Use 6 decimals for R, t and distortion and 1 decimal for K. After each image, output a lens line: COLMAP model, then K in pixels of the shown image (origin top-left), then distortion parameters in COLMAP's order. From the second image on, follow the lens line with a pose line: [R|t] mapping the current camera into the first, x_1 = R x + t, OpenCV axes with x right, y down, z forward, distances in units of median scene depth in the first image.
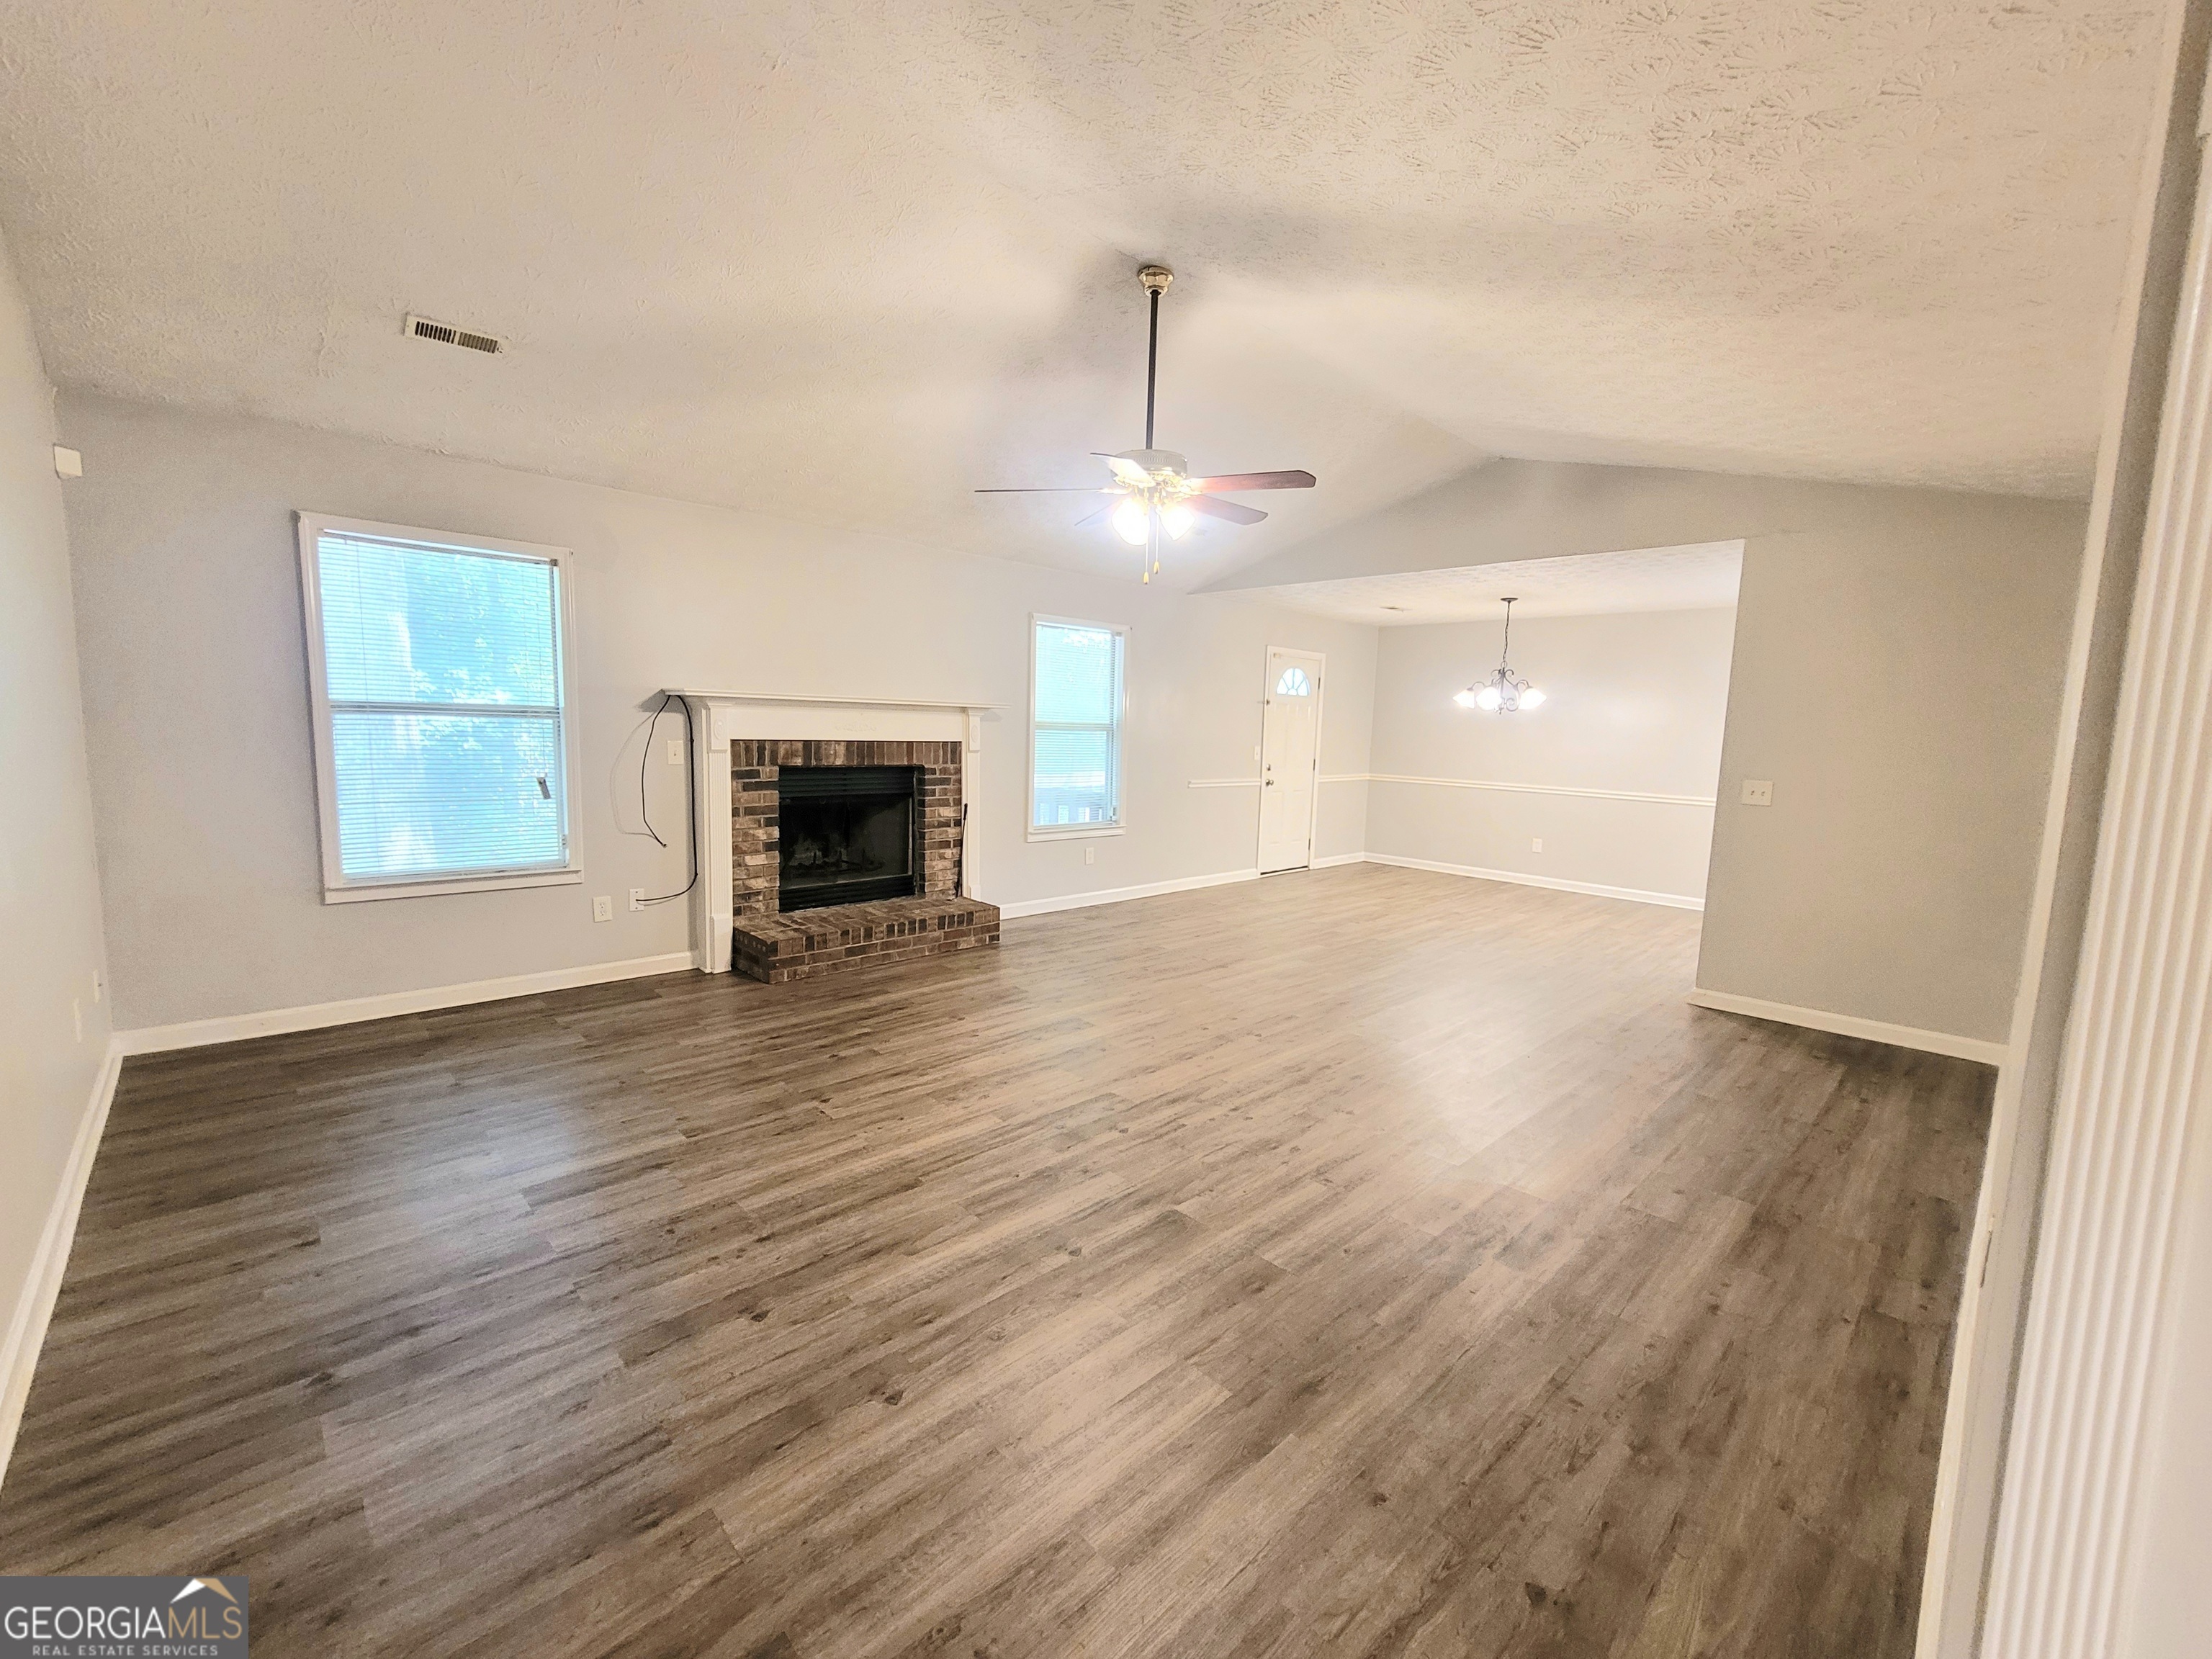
lens RADIAL K [[911.8, 0, 1113.4], [0, 911.8, 828.4], [0, 0, 1]] dist [0.000039, 0.000027]
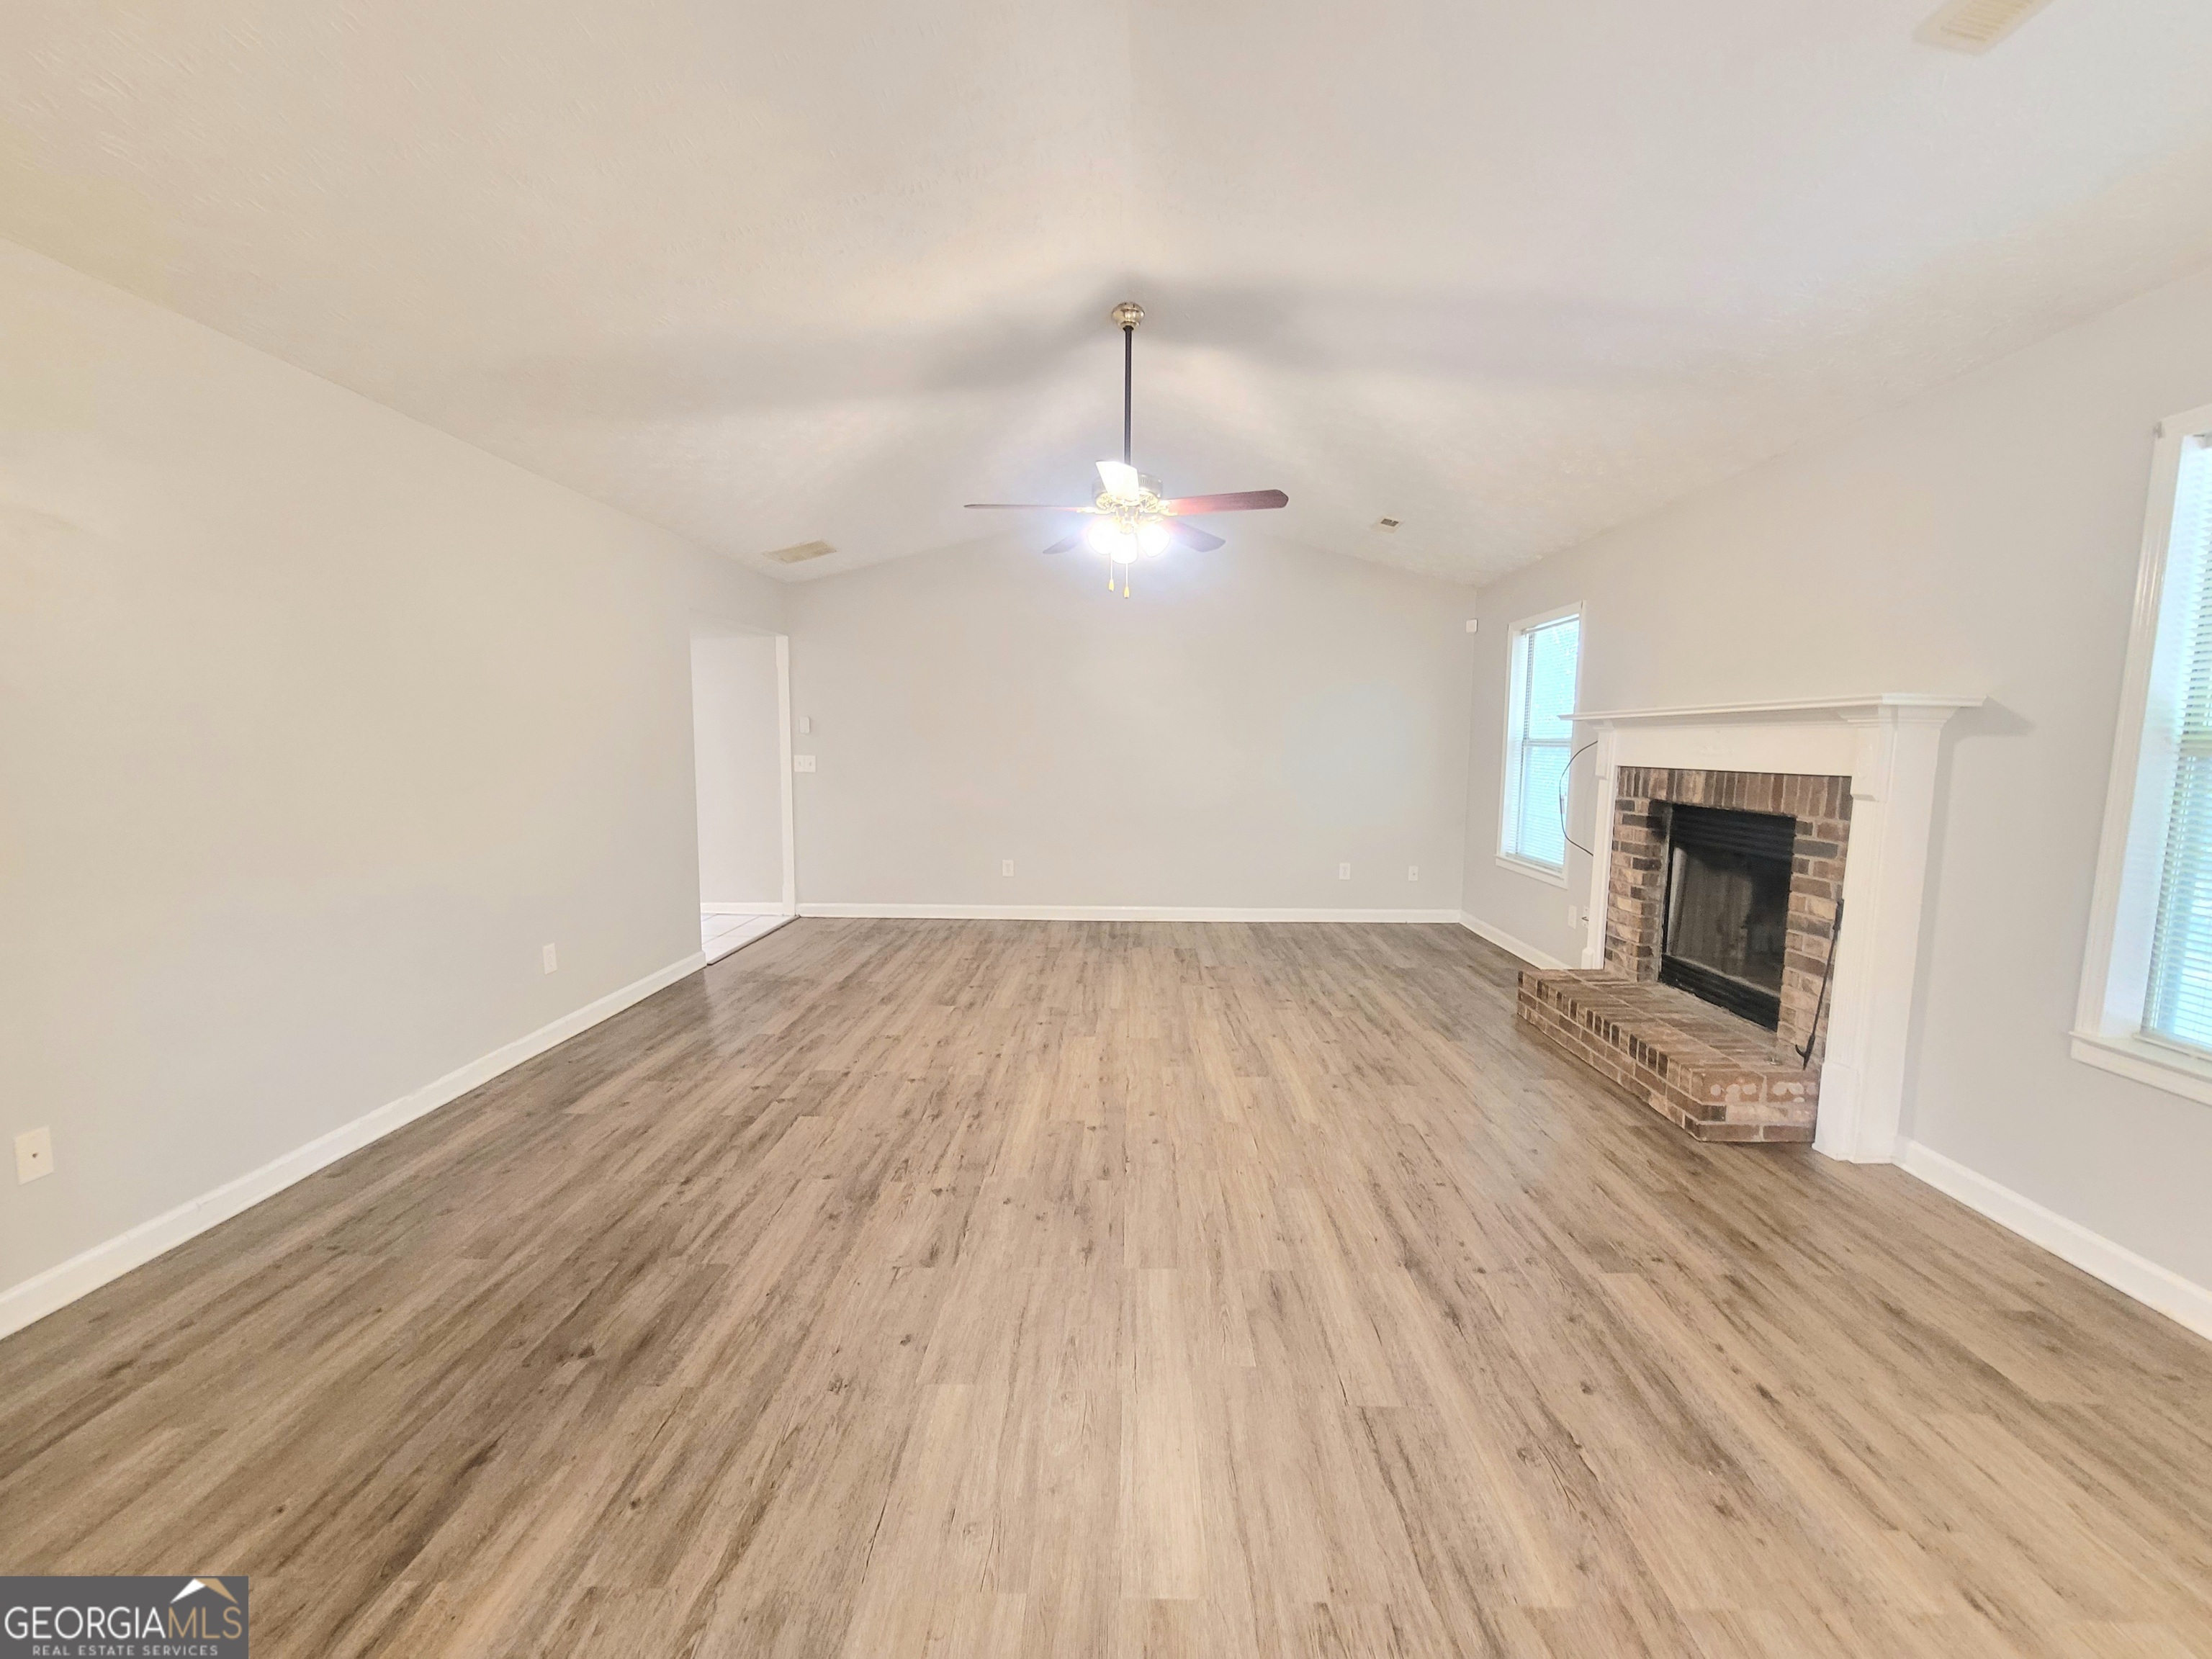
lens RADIAL K [[911.8, 0, 1120.9], [0, 911.8, 838.1], [0, 0, 1]] dist [0.000039, 0.000027]
pose [[-0.706462, 0.037667, -0.706748, 0.595299], [-0.109993, 0.980606, 0.162212, -0.122404], [0.699151, 0.192334, -0.688618, 1.323310]]
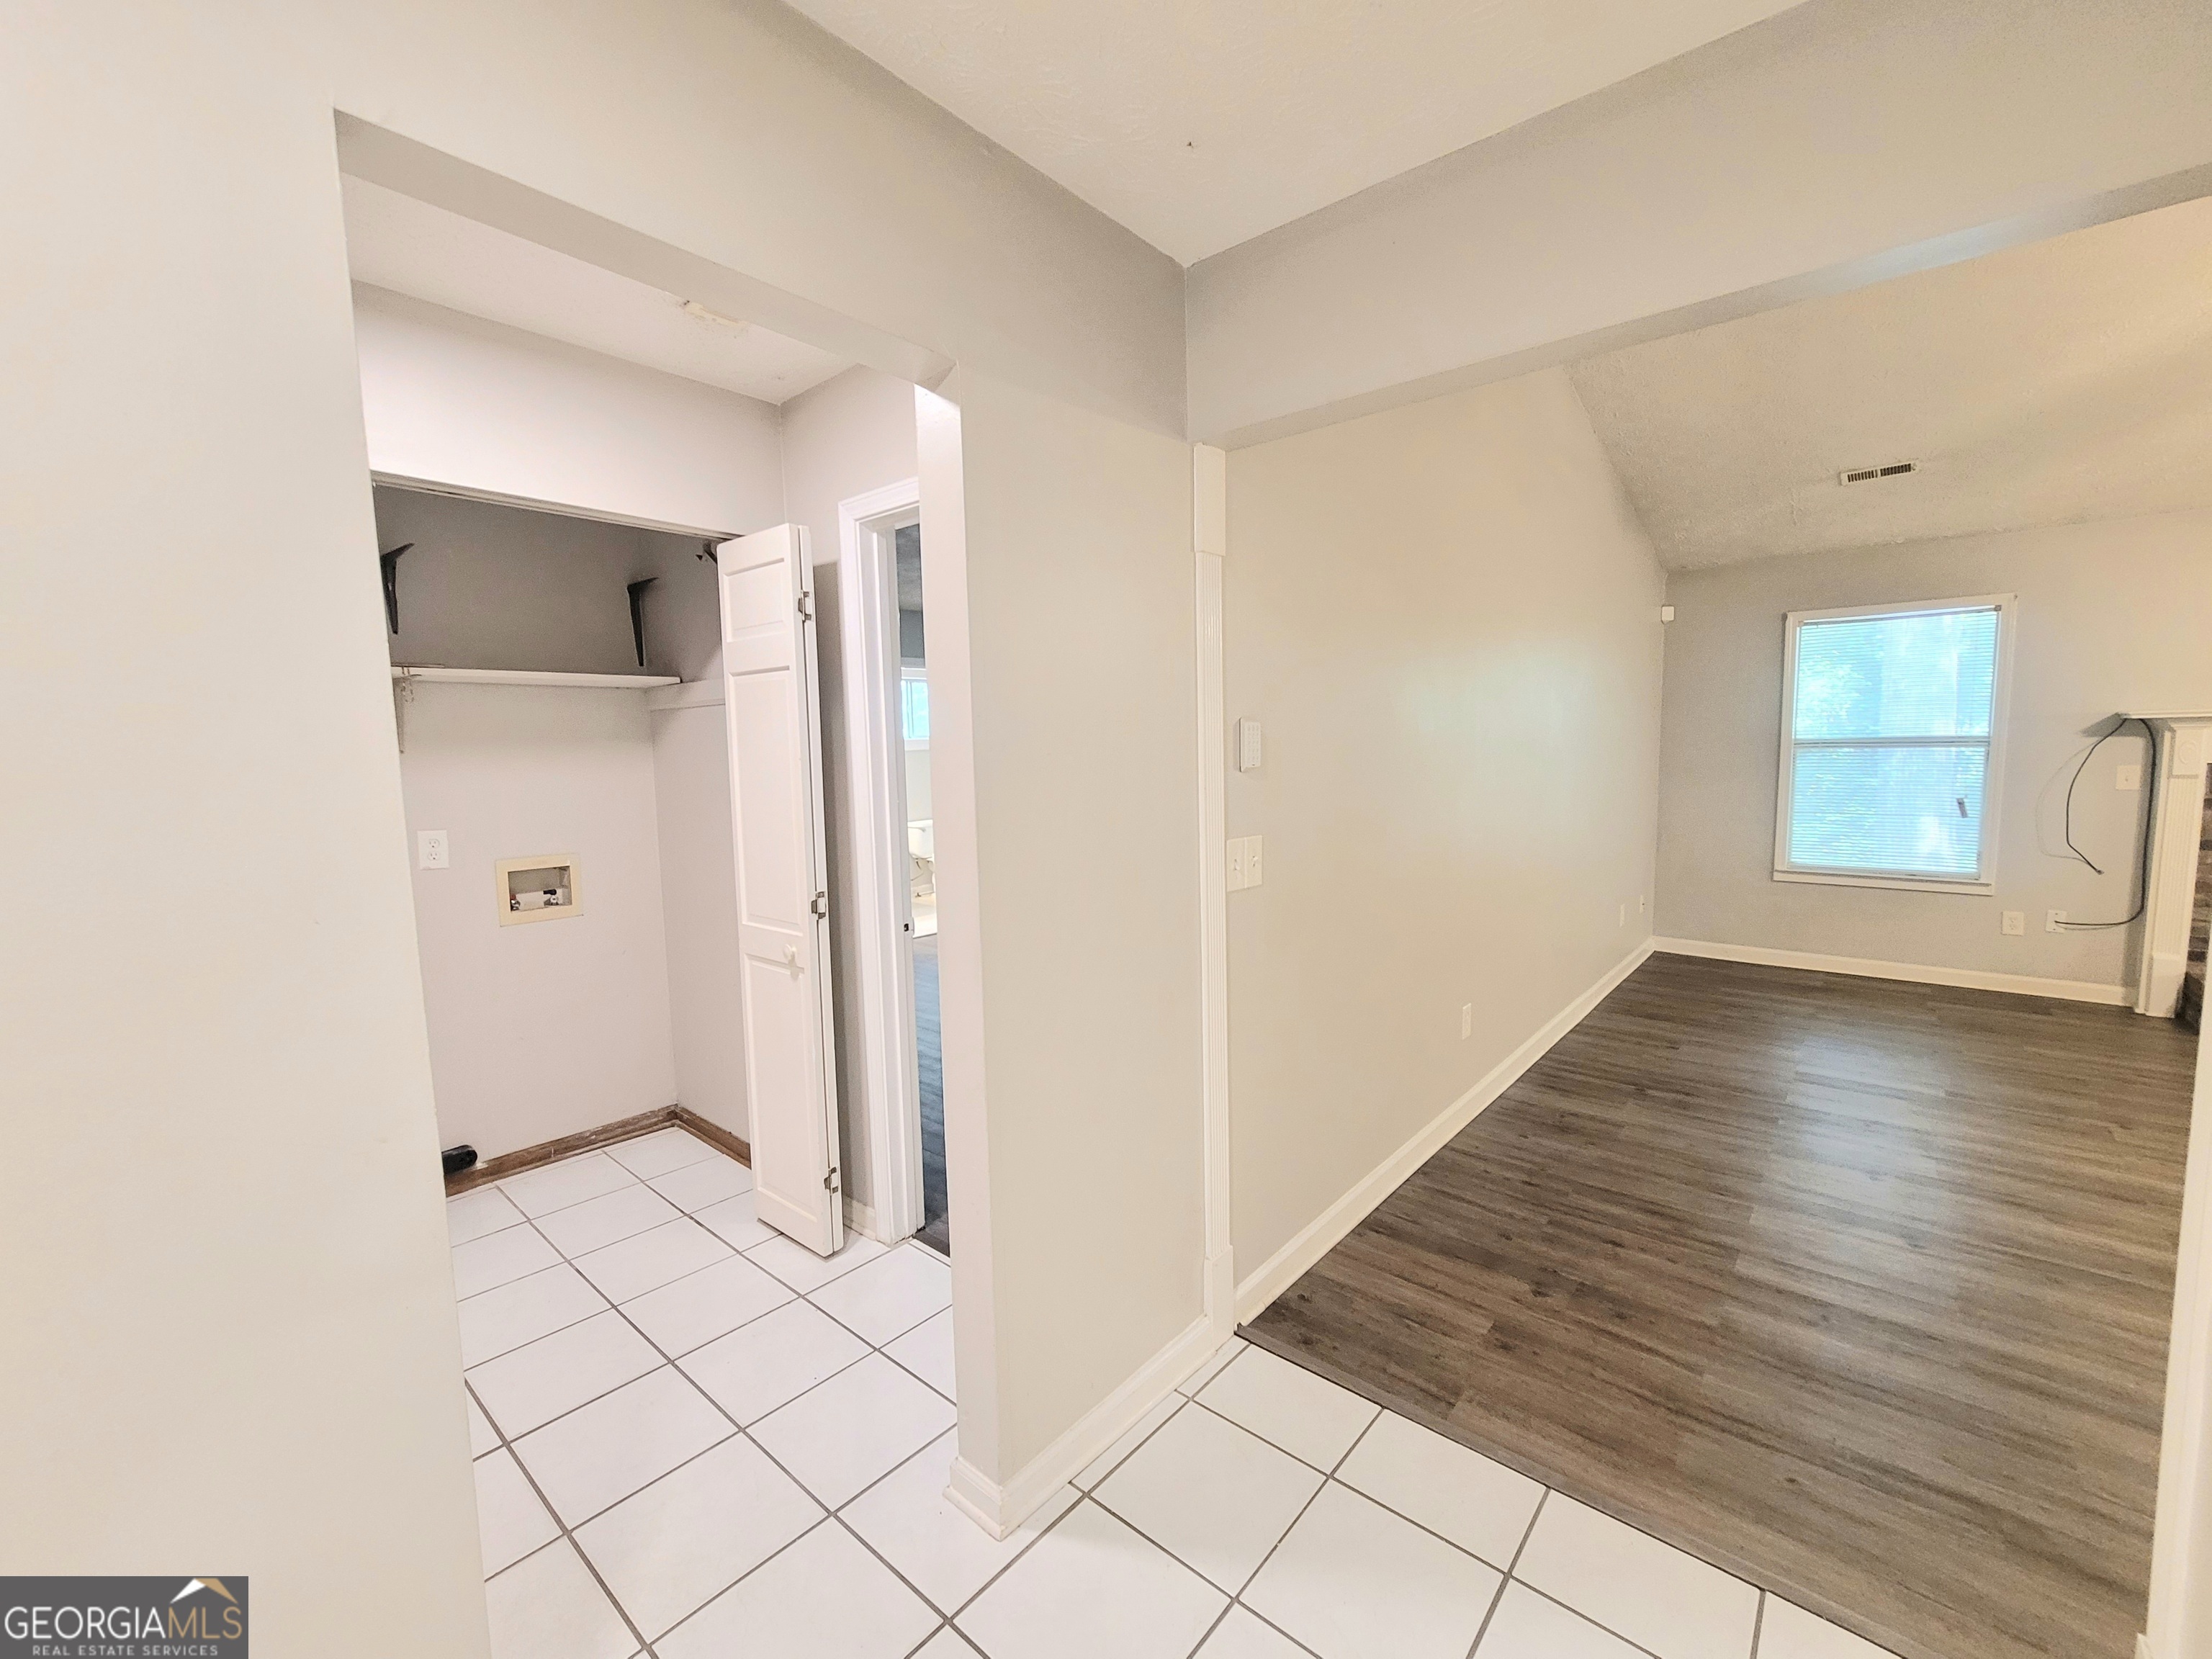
lens RADIAL K [[911.8, 0, 1099.3], [0, 911.8, 830.8], [0, 0, 1]] dist [0.000039, 0.000027]
pose [[0.079851, 0.066503, -0.994586, 0.395489], [-0.088235, 0.994327, 0.059402, 0.011125], [0.992894, 0.083014, 0.085266, -0.157799]]
